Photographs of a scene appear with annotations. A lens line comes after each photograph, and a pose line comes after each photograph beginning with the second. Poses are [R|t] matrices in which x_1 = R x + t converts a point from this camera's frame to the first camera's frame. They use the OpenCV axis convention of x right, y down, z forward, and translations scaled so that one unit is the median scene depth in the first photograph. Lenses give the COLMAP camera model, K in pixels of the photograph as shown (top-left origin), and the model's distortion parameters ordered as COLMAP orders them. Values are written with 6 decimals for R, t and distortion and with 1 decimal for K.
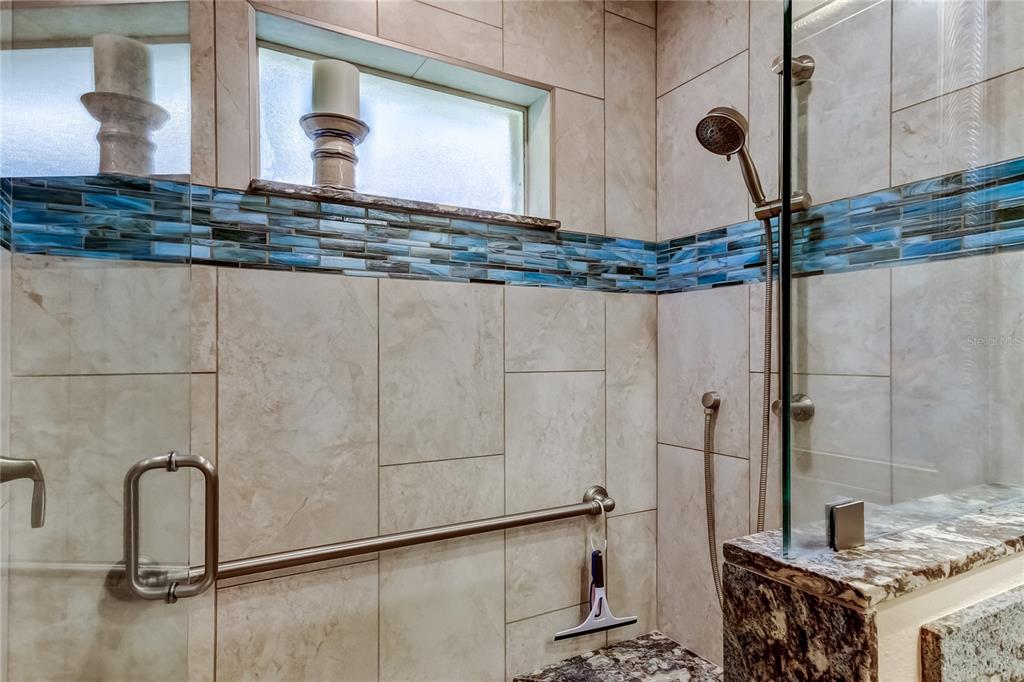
lens RADIAL K [[566.6, 0, 503.1], [0, 566.6, 349.6], [0, 0, 1]] dist [0.027257, -0.003806]
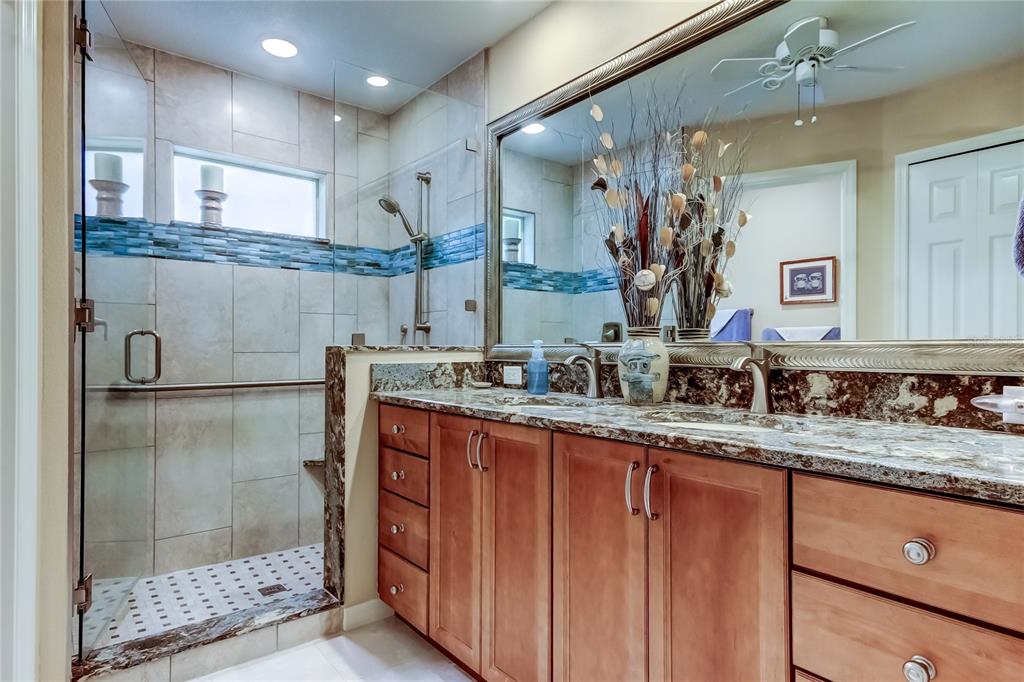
lens RADIAL K [[566.6, 0, 474.7], [0, 566.6, 345.1], [0, 0, 1]] dist [0.027257, -0.003806]
pose [[0.993558, 0.002193, 0.113302, 0.473822], [-0.001929, 0.999995, -0.002444, 0.191210], [-0.113306, 0.002210, 0.993558, -1.321625]]
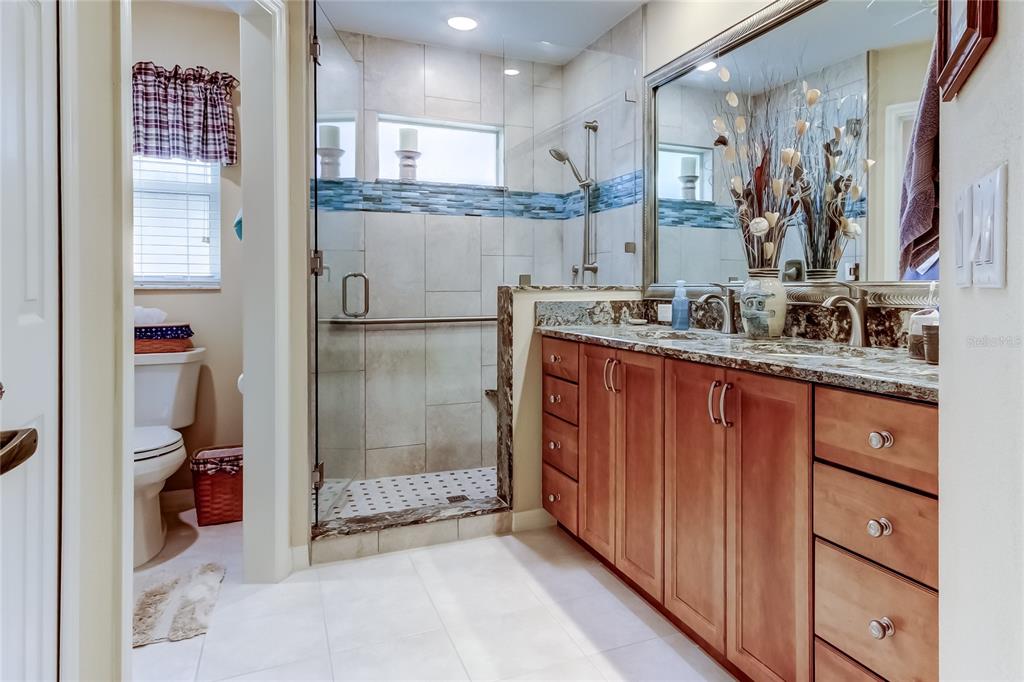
lens RADIAL K [[566.6, 0, 508.4], [0, 566.6, 290.7], [0, 0, 1]] dist [0.027257, -0.003806]
pose [[0.989102, 0.001244, -0.147224, 0.524750], [0.000117, 0.999957, 0.009236, 0.189833], [0.147229, -0.009152, 0.989060, -1.447803]]
